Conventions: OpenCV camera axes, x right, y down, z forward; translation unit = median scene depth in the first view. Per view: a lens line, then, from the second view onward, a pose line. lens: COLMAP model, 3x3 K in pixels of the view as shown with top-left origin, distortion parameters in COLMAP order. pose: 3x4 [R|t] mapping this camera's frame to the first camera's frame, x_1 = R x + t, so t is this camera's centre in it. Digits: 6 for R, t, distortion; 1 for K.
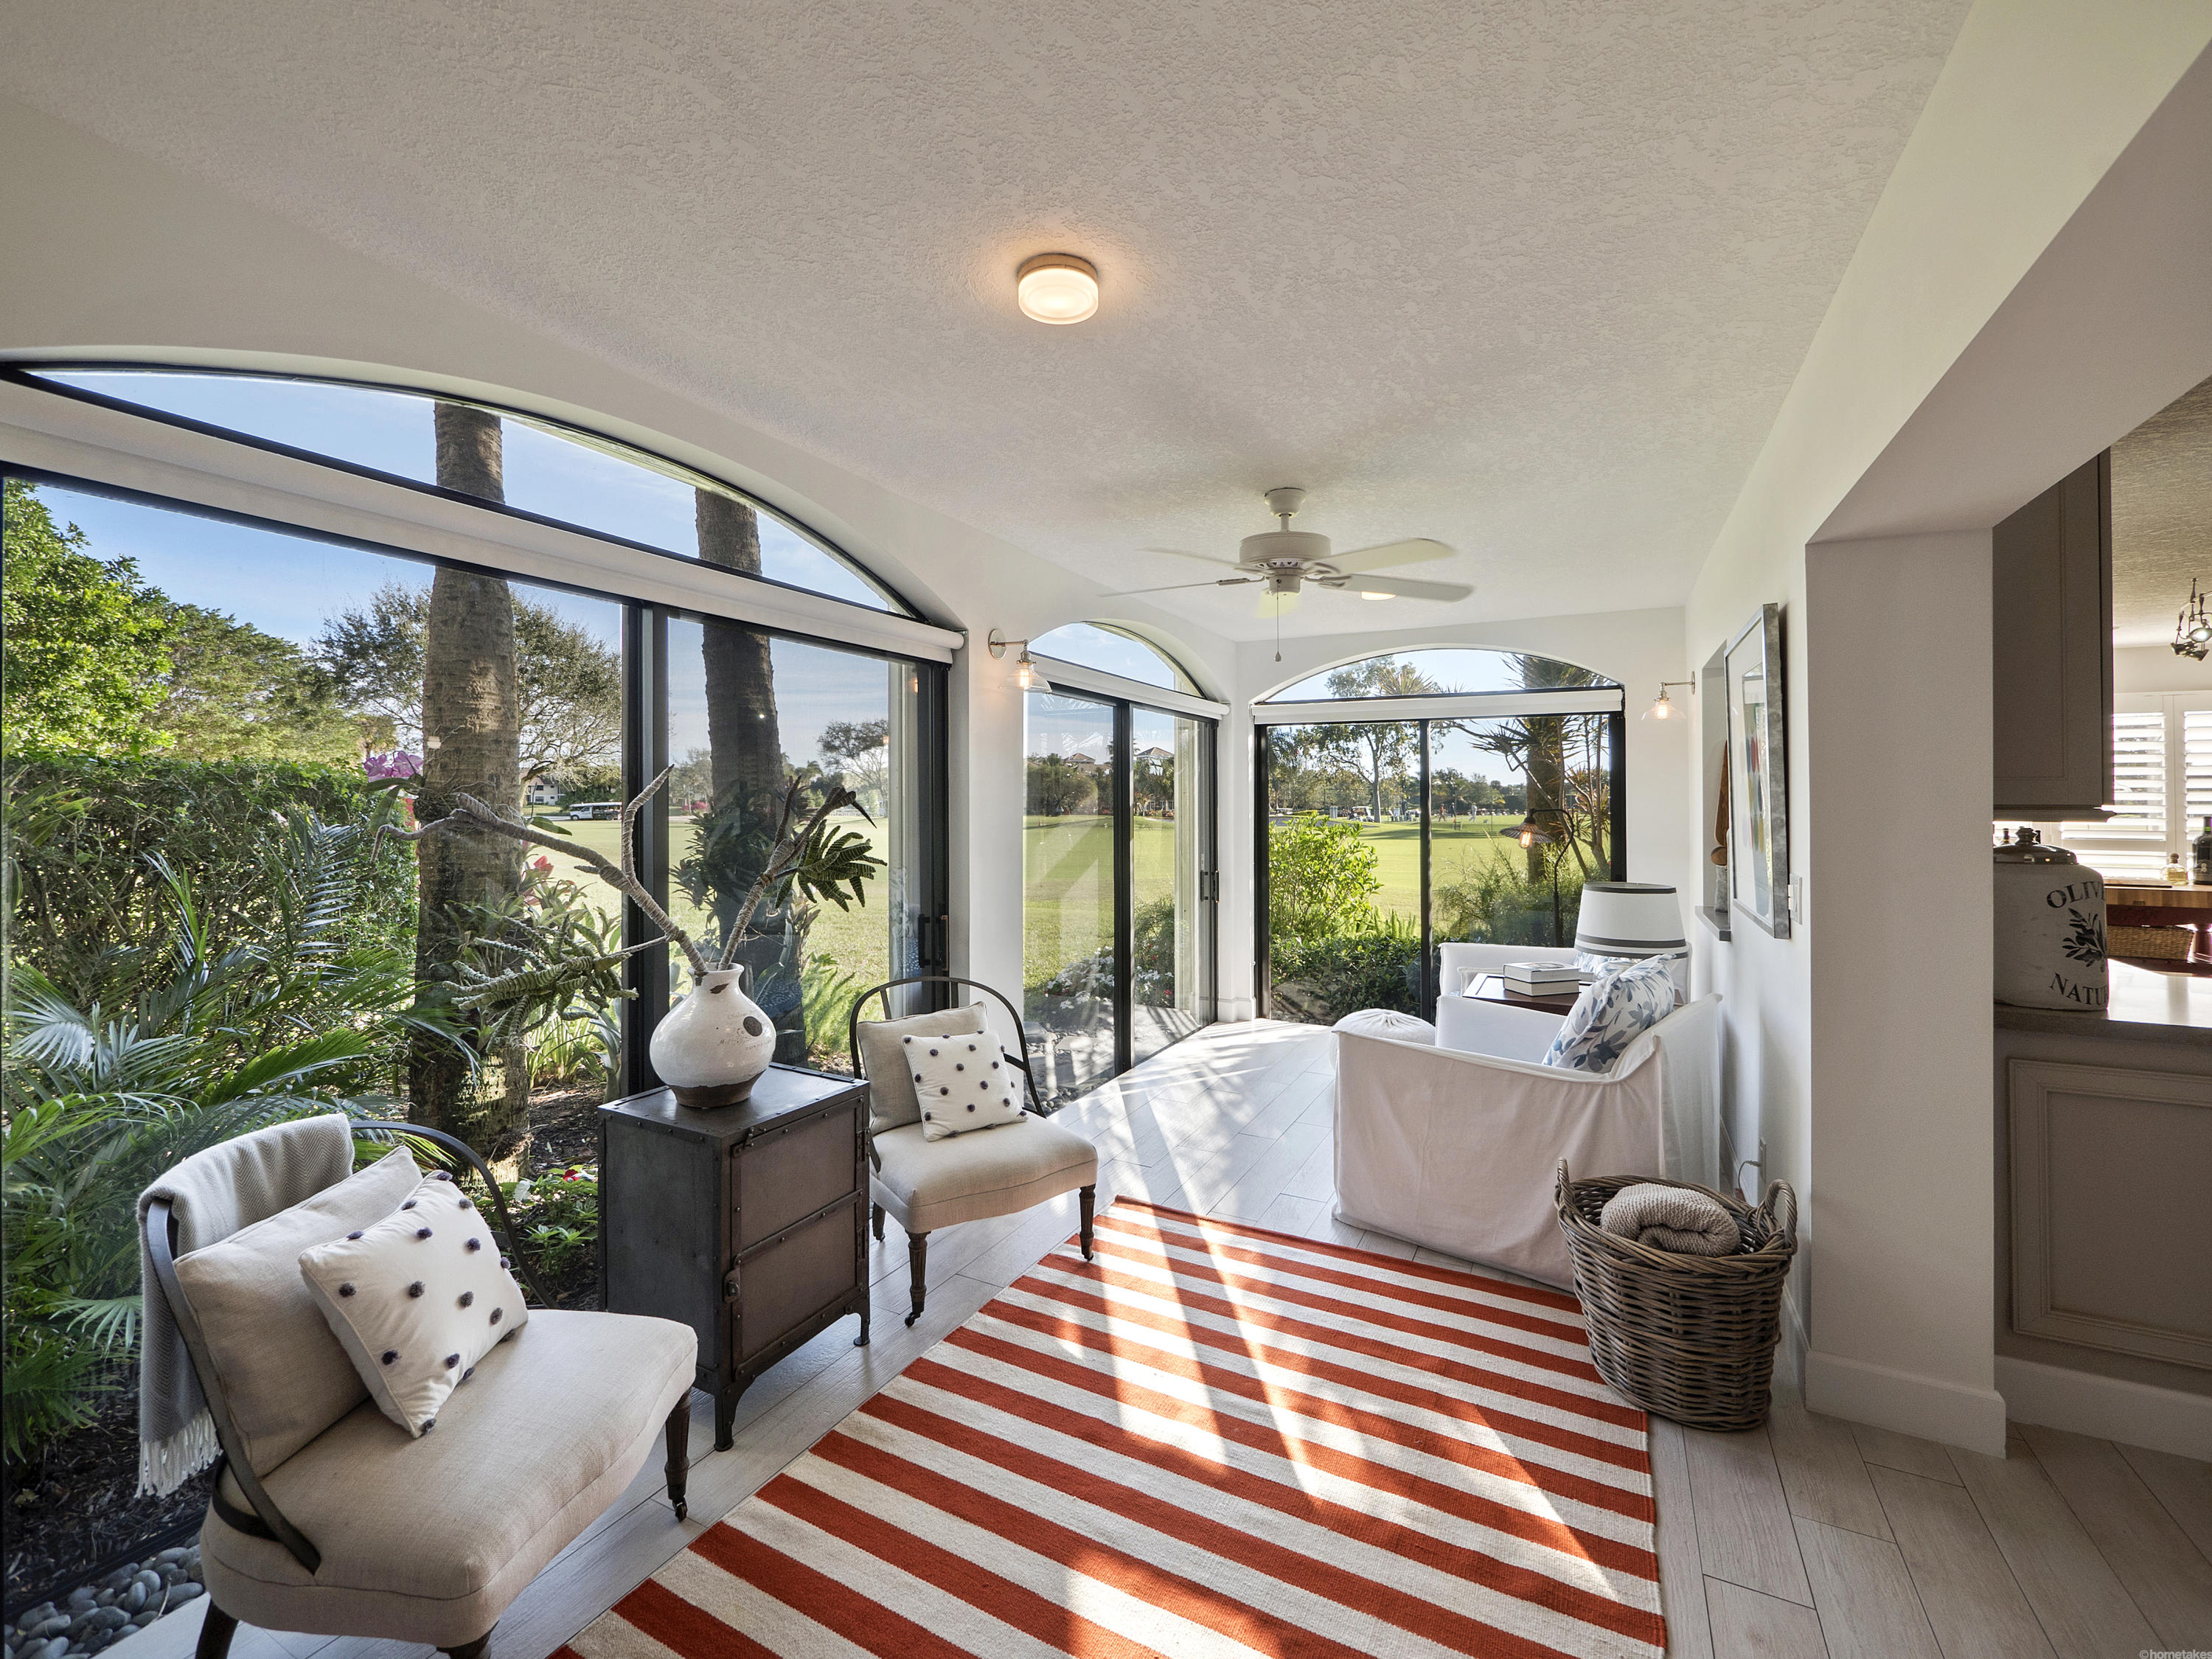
lens RADIAL K [[947.4, 0, 1105.5], [0, 947.4, 778.5], [0, 0, 1]] dist [-0.001093, 0.000062]
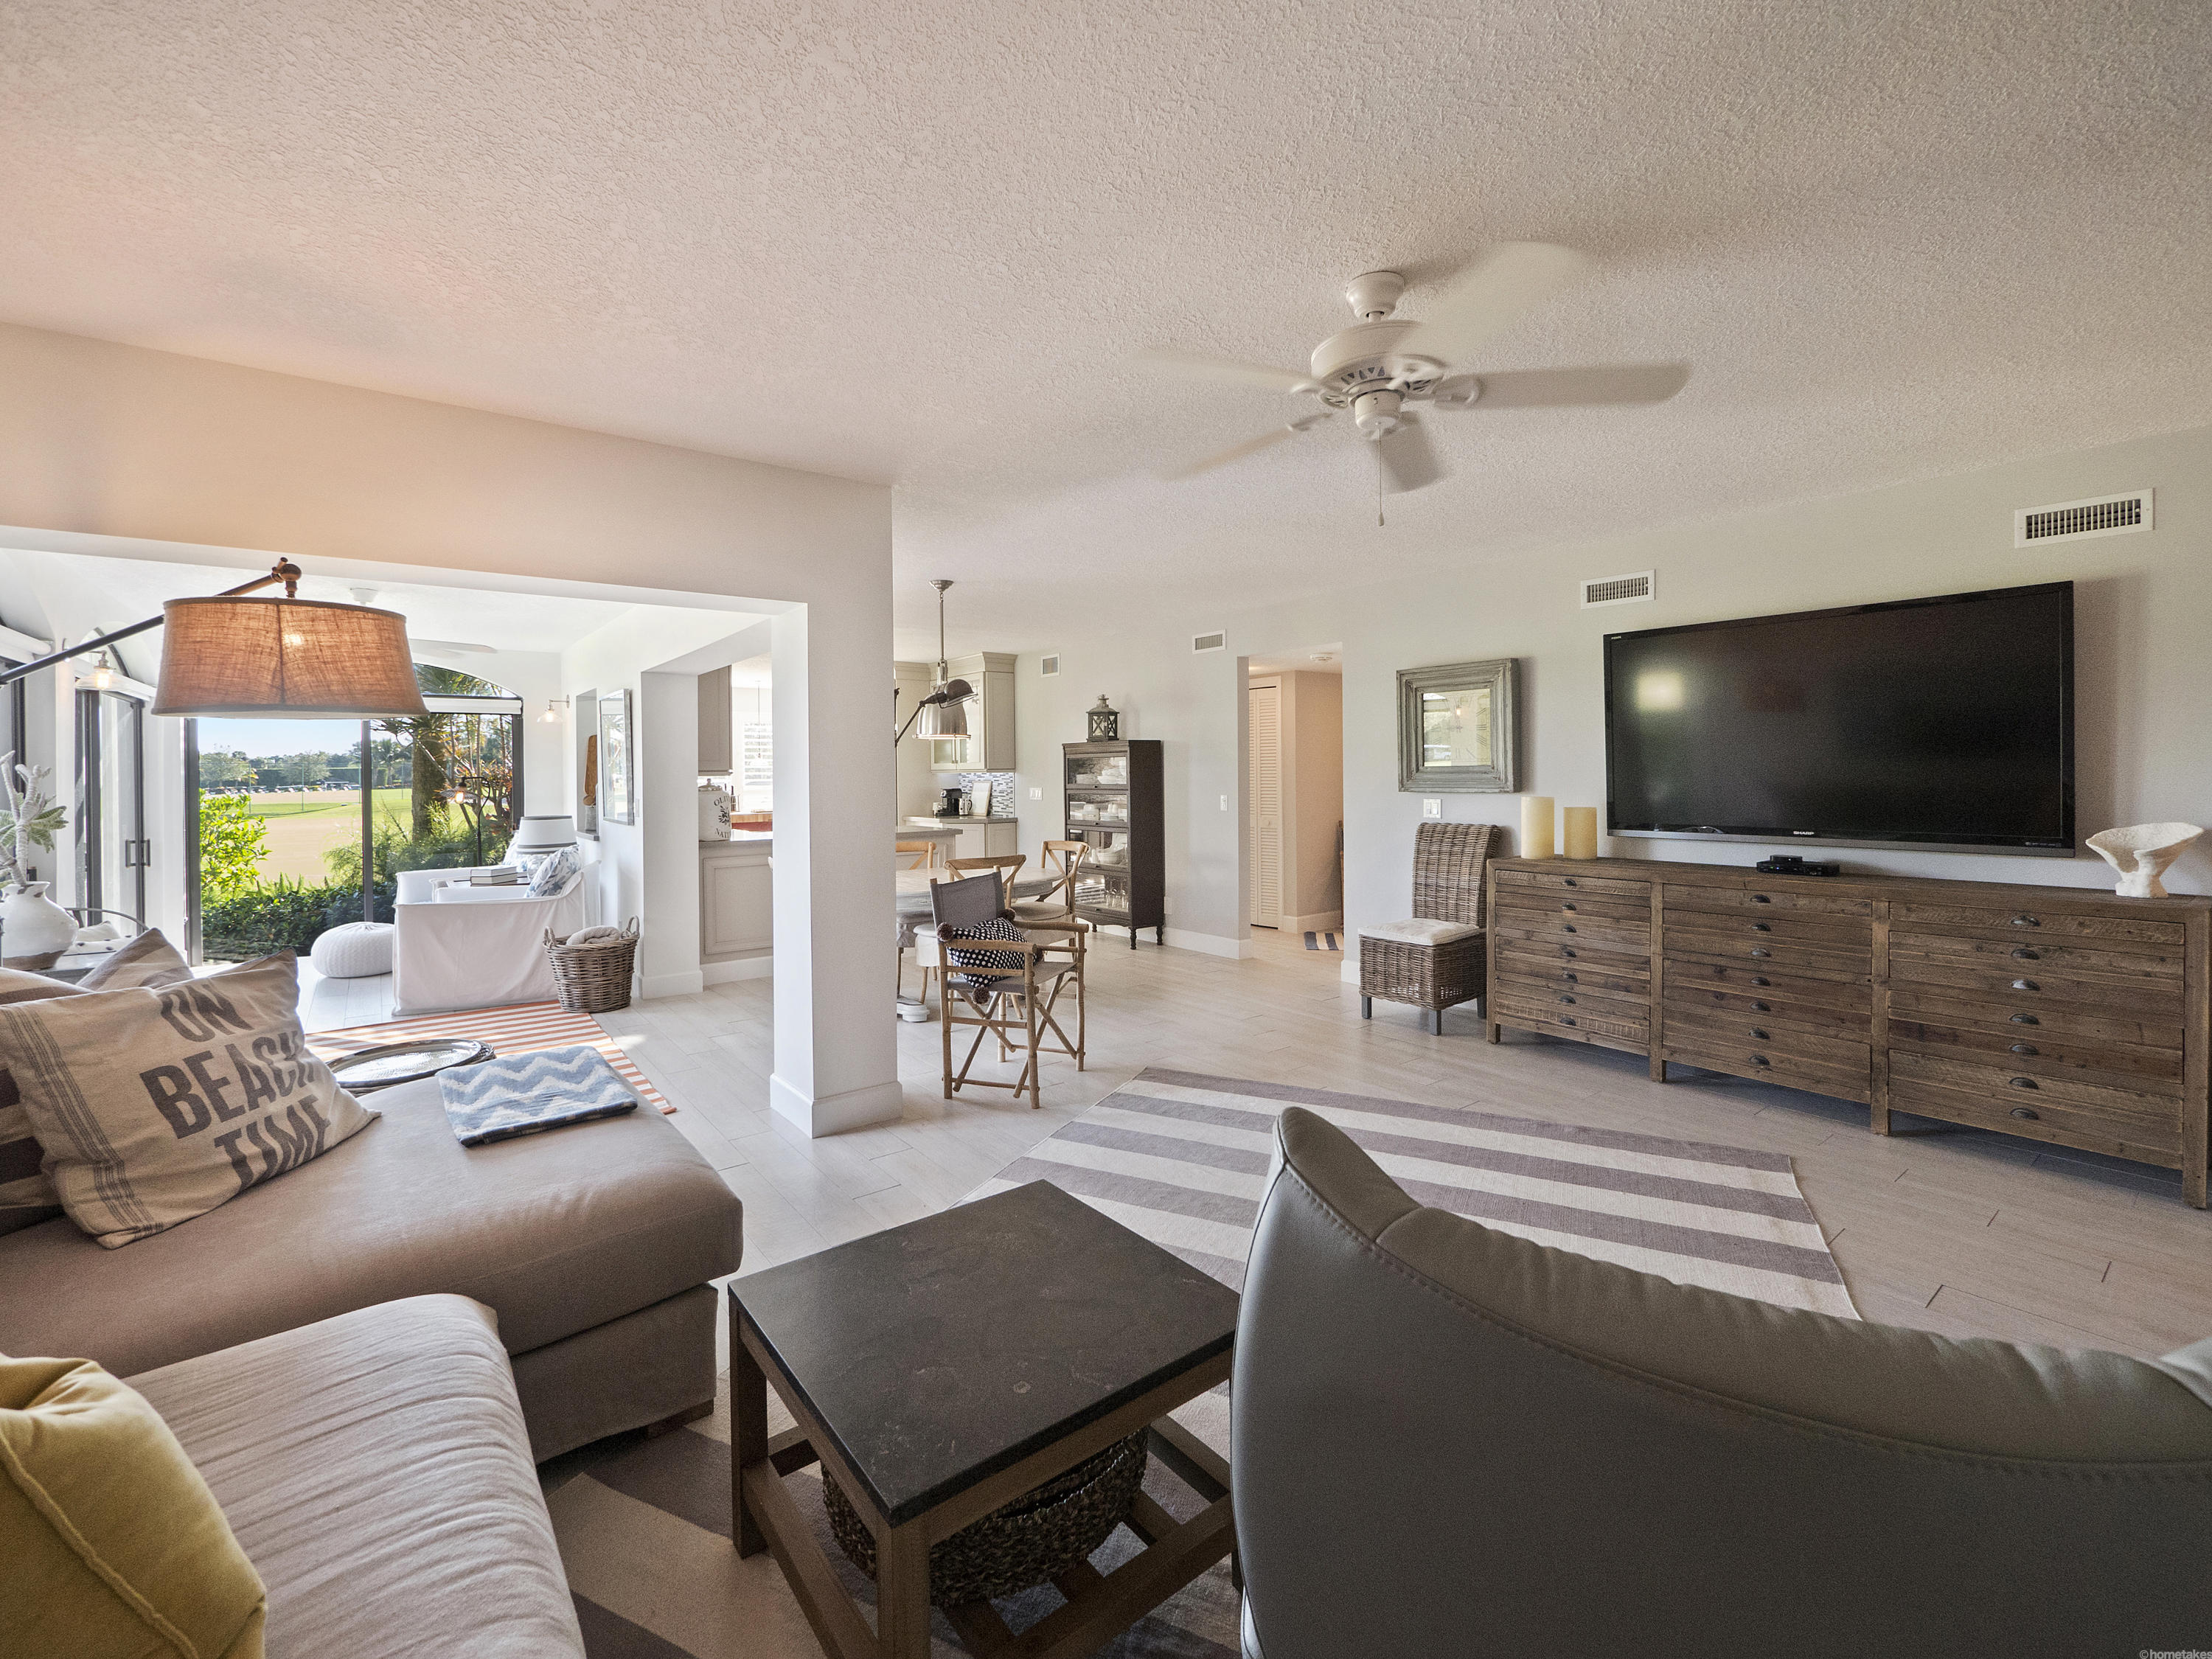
lens RADIAL K [[947.4, 0, 1105.5], [0, 947.4, 778.5], [0, 0, 1]] dist [-0.001093, 0.000062]
pose [[0.427081, -0.016307, 0.904066, -0.822857], [-0.009573, 0.999700, 0.022555, -0.017350], [-0.904163, -0.018287, 0.426797, -0.974660]]
